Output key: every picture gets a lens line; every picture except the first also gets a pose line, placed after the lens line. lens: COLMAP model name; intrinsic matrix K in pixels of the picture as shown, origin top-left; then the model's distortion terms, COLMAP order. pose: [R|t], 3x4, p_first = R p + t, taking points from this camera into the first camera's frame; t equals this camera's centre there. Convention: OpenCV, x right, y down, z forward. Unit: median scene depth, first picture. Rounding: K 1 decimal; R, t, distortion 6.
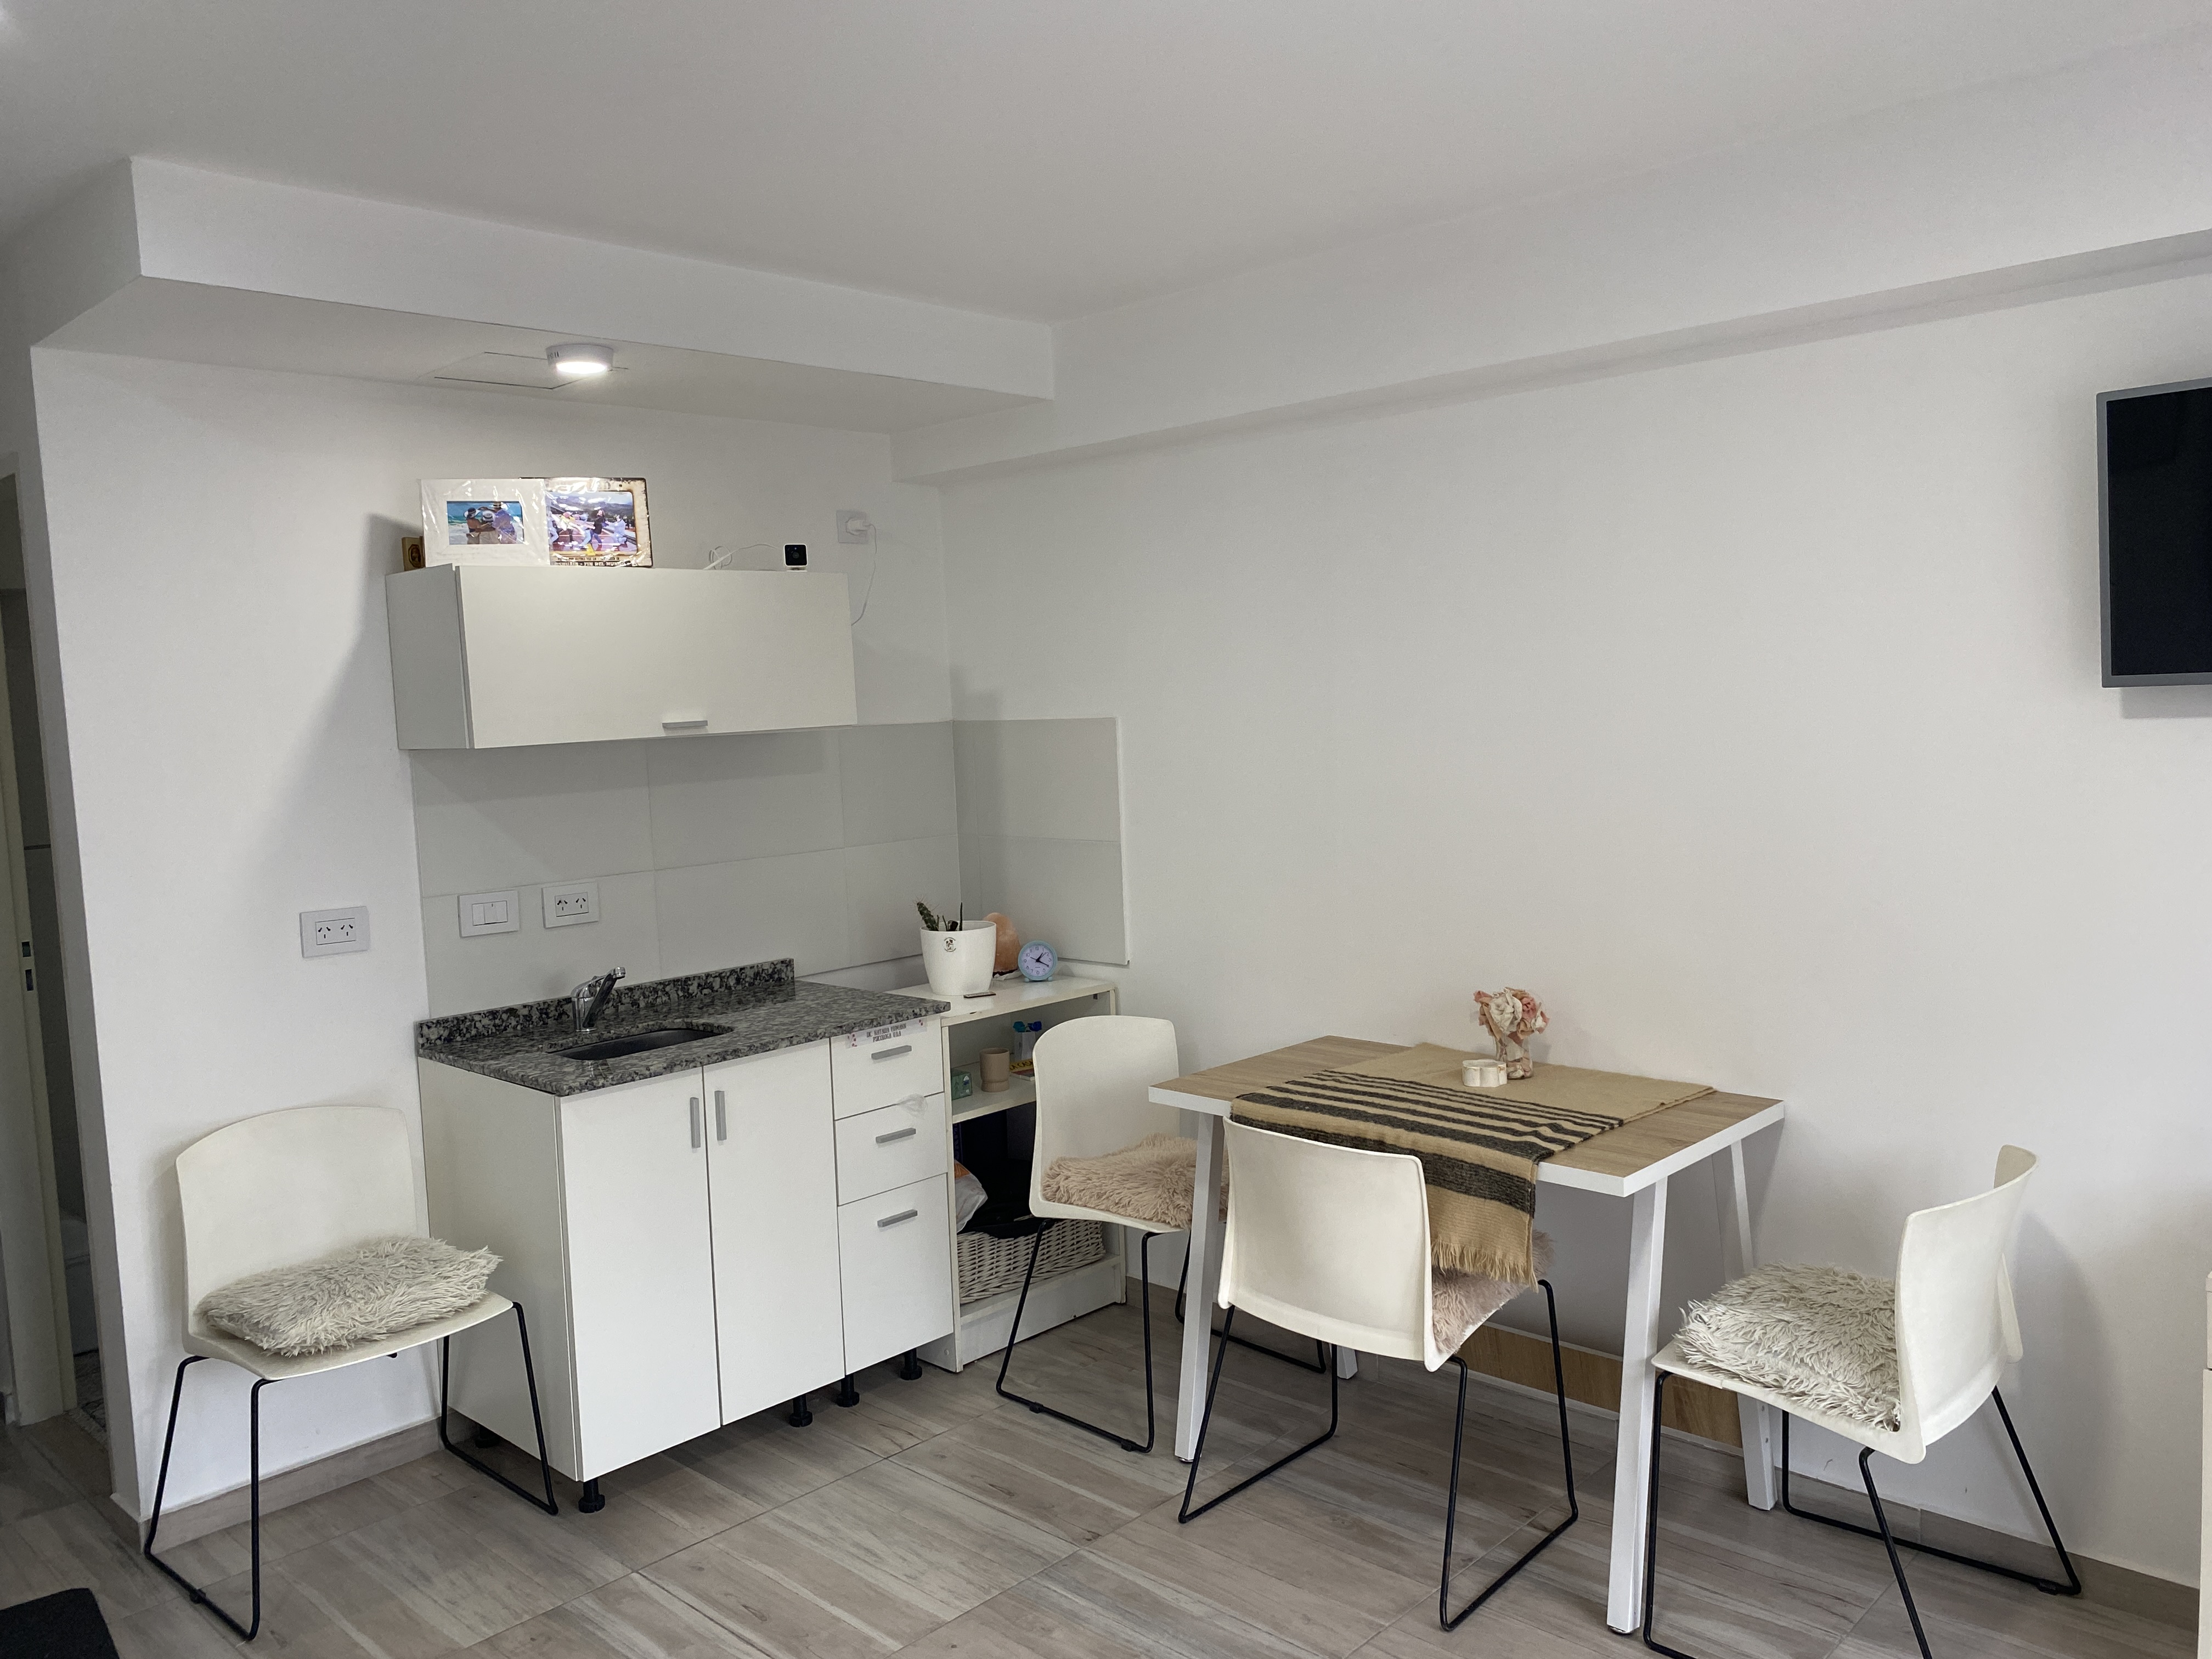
lens RADIAL K [[1697.8, 0, 1125.2], [0, 1697.8, 833.7], [0, 0, 1]] dist [0.049674, -0.048003]
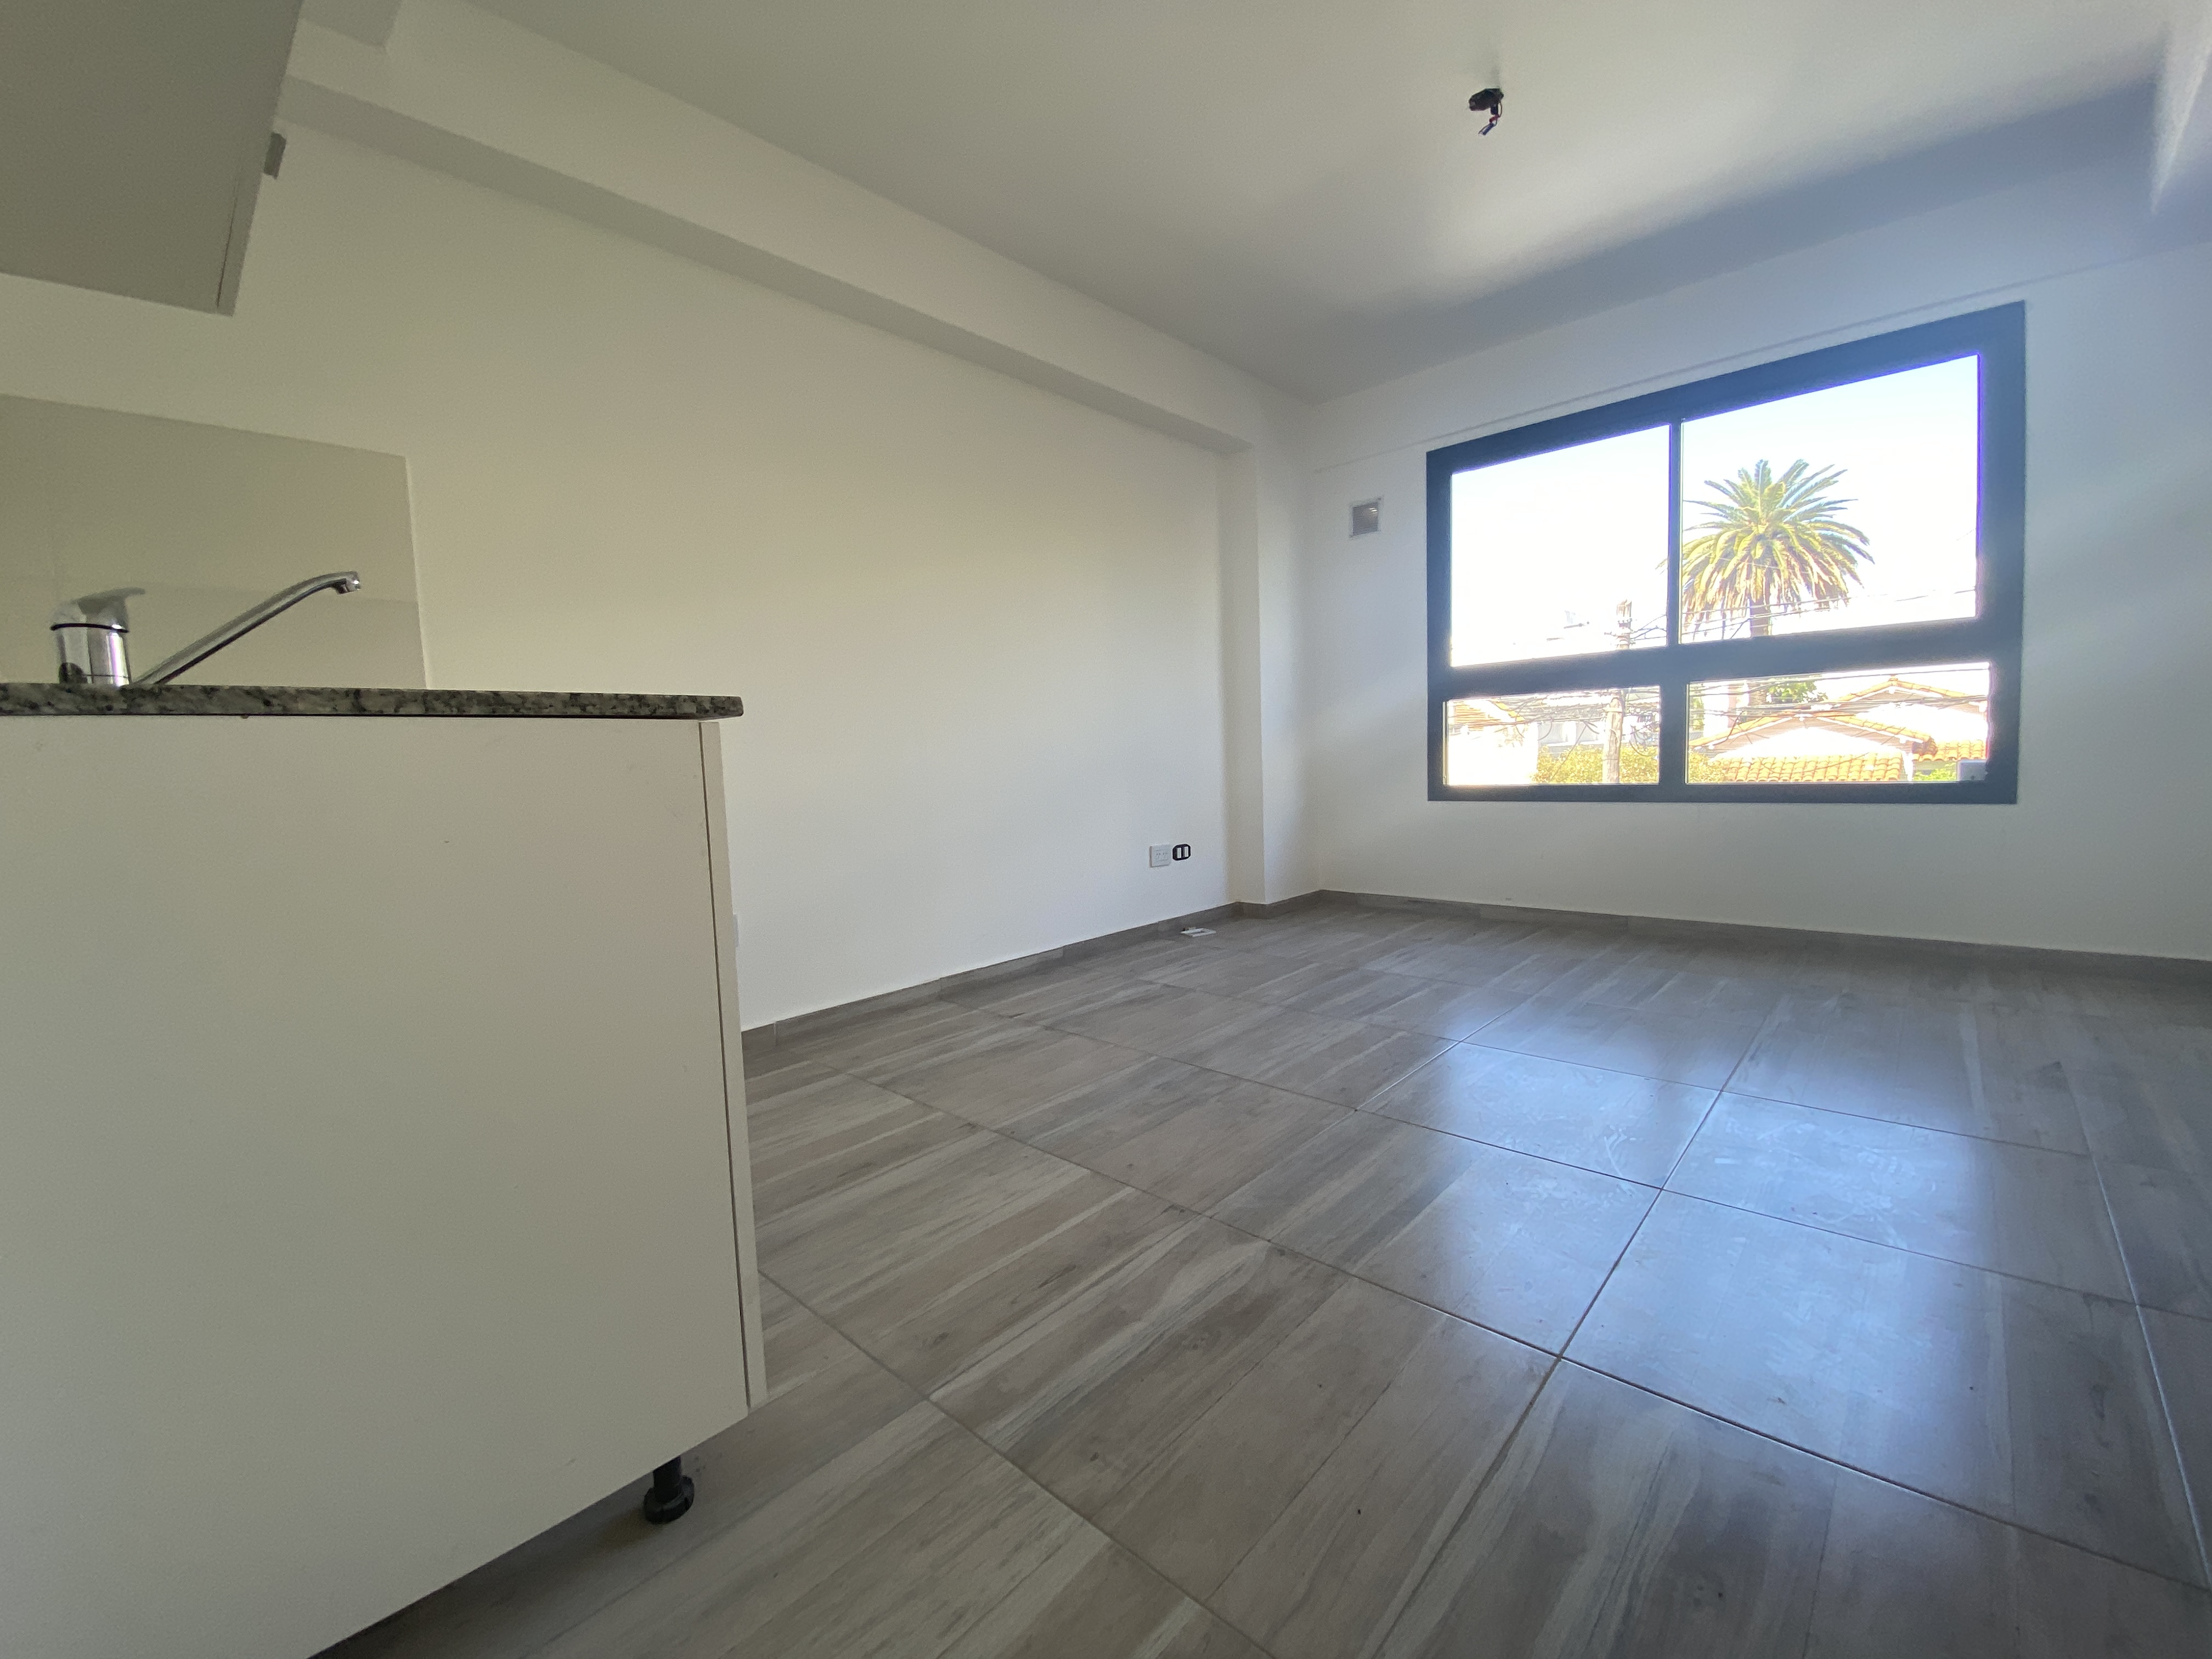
lens RADIAL K [[896.0, 0, 1092.9], [0, 896.0, 831.2], [0, 0, 1]] dist [0.011155, -0.015305]
pose [[-0.009799, -0.041584, 0.999087, -0.586822], [0.128364, 0.990816, 0.042498, 0.180823], [-0.991679, 0.128663, -0.004371, 0.831424]]
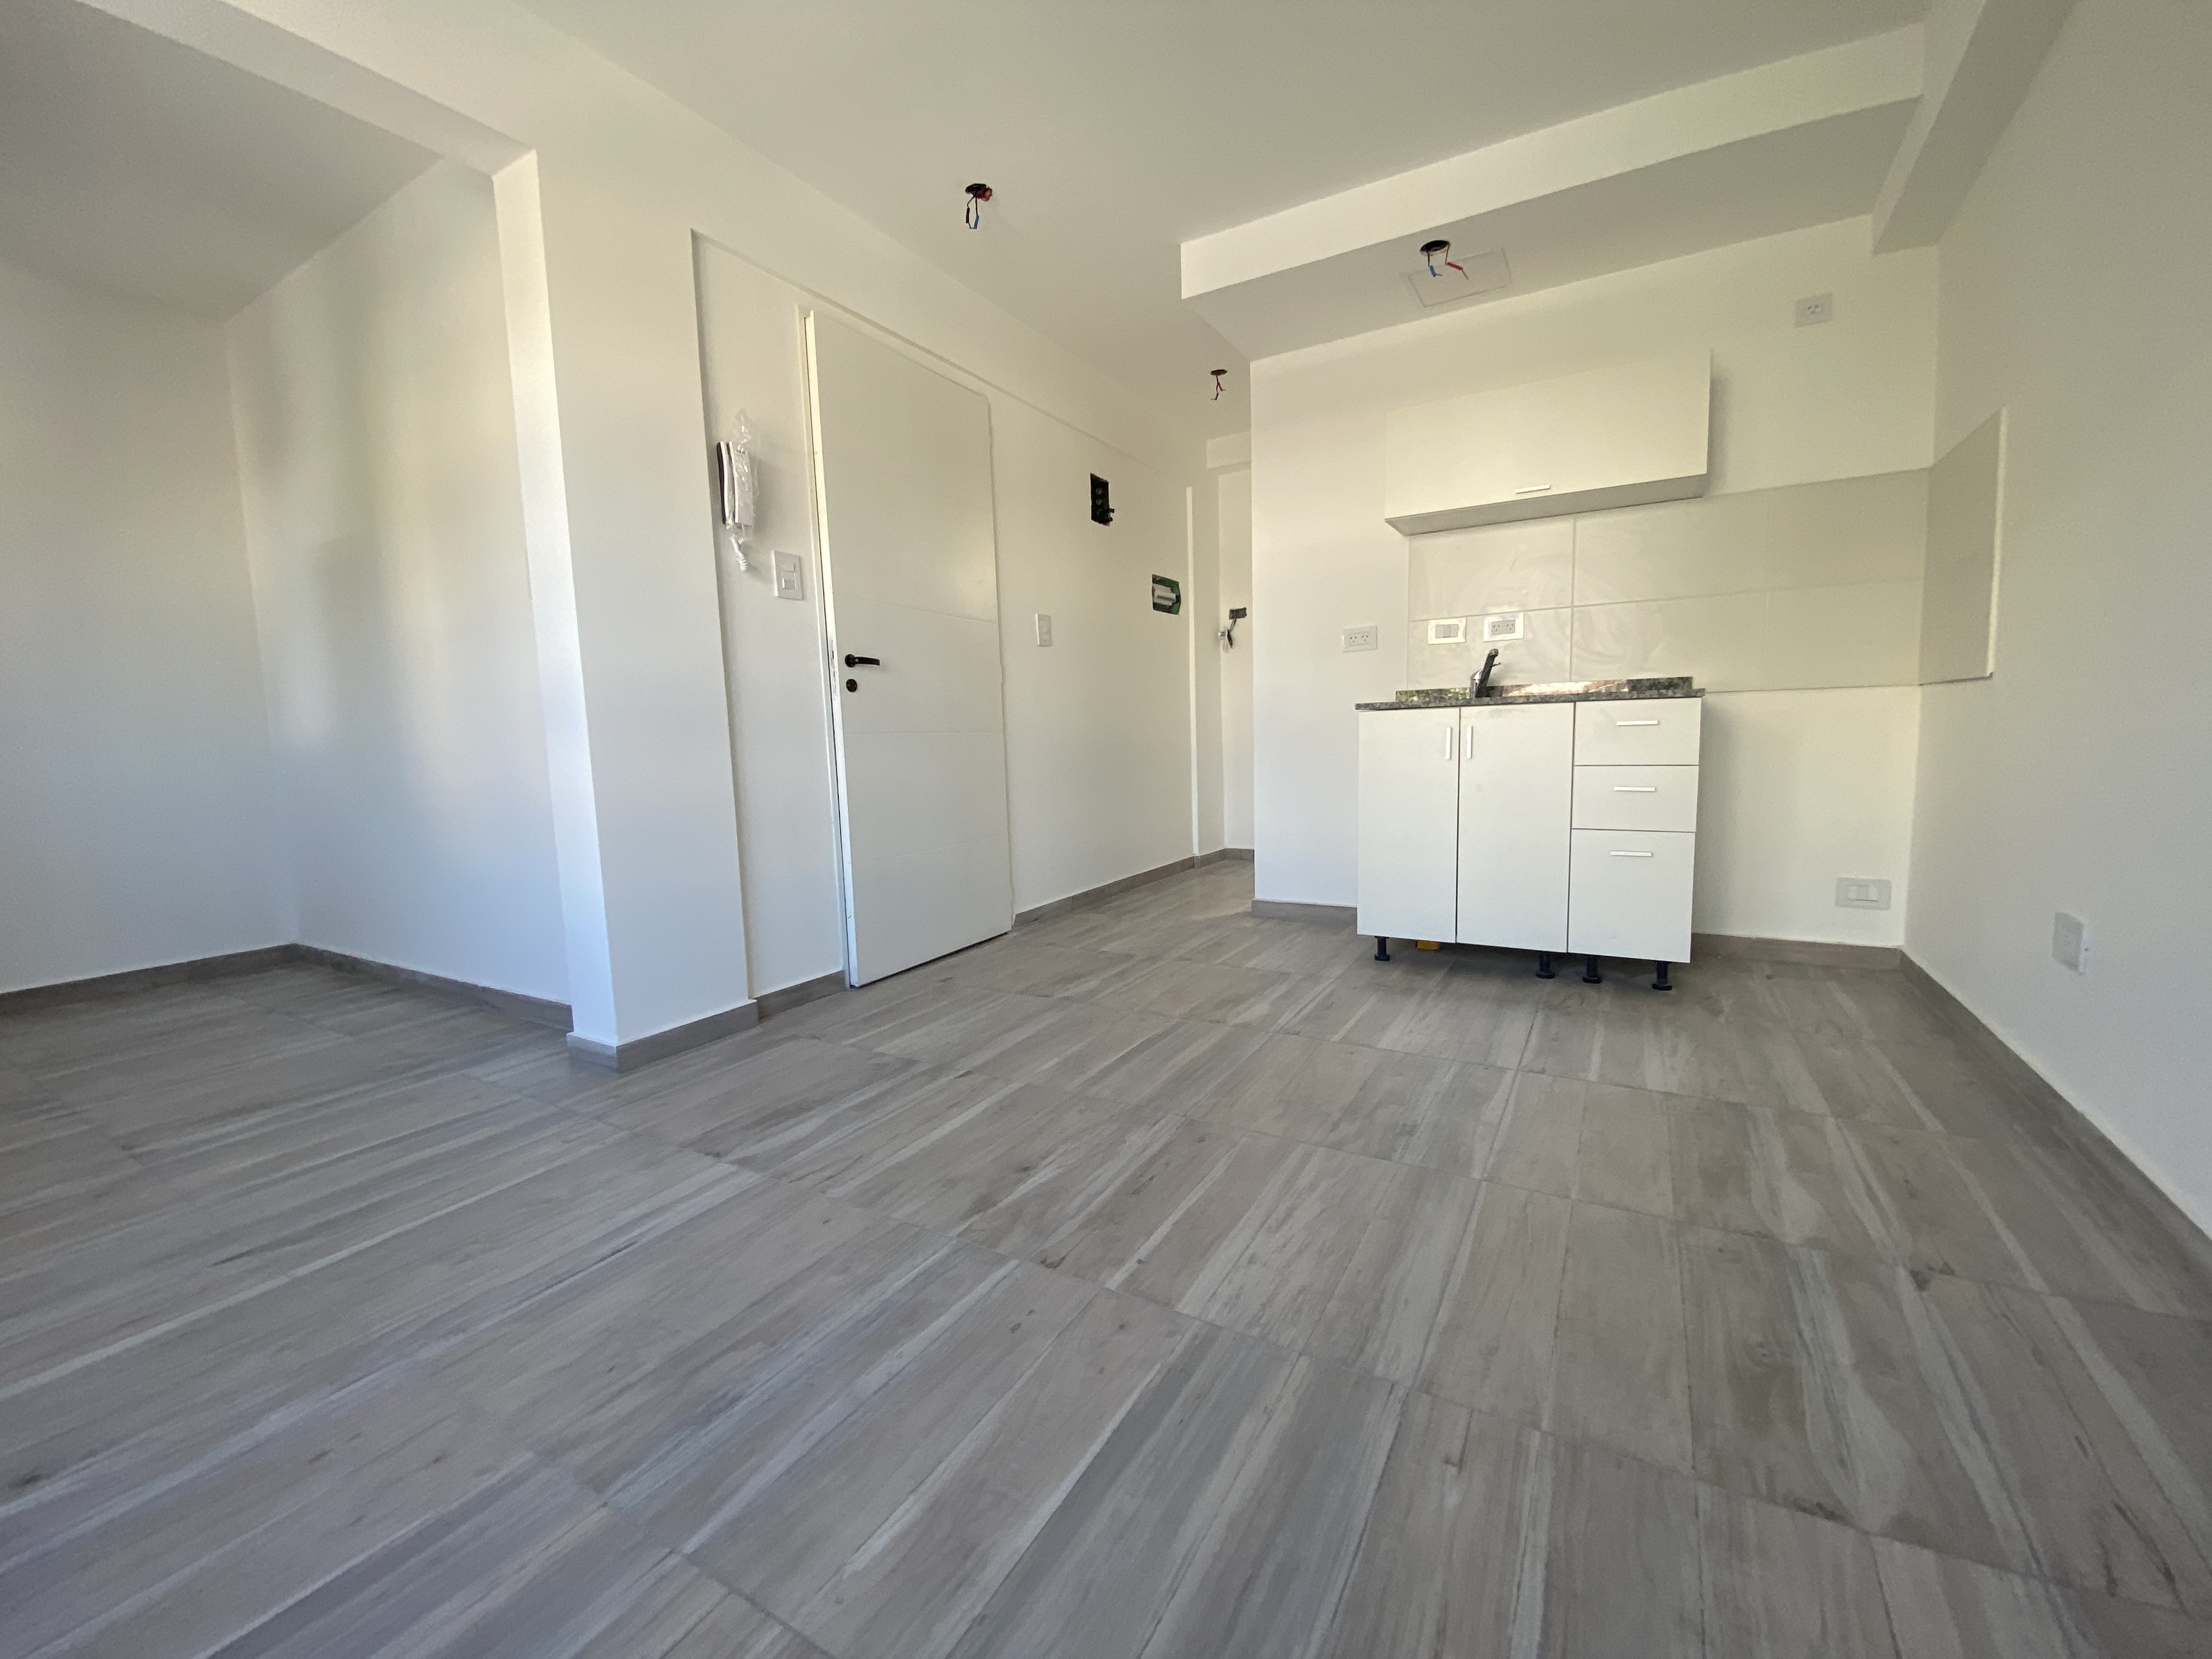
lens RADIAL K [[896.0, 0, 1096.2], [0, 896.0, 819.7], [0, 0, 1]] dist [0.011155, -0.015305]
pose [[0.232272, 0.131313, -0.963746, 0.474025], [-0.065800, 0.990696, 0.119126, 0.163366], [0.970423, 0.035745, 0.238752, 0.494038]]
